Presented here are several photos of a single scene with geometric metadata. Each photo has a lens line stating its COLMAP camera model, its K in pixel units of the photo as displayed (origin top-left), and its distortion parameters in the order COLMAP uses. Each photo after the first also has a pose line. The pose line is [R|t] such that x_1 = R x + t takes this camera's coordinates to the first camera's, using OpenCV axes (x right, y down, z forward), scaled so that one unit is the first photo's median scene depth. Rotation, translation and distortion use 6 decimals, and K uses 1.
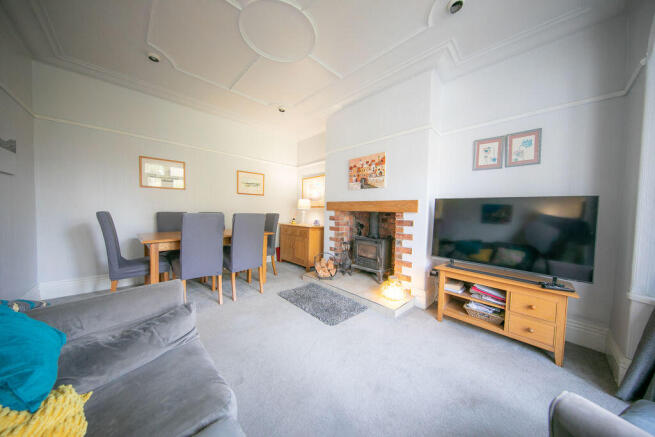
lens RADIAL K [[207.6, 0, 327.6], [0, 207.6, 216.7], [0, 0, 1]] dist [0.001065, 0.000043]
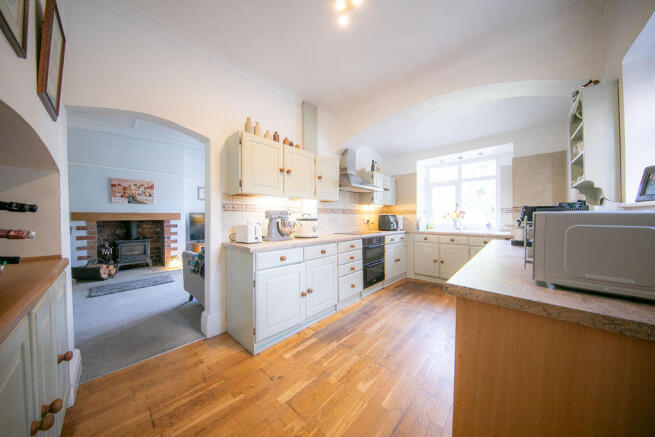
lens RADIAL K [[207.6, 0, 327.5], [0, 207.6, 219.5], [0, 0, 1]] dist [0.001065, 0.000043]
pose [[-0.060071, -0.024265, 0.997899, -1.310952], [0.042705, 0.998727, 0.026856, -0.013951], [-0.997280, 0.044229, -0.058958, -0.191569]]
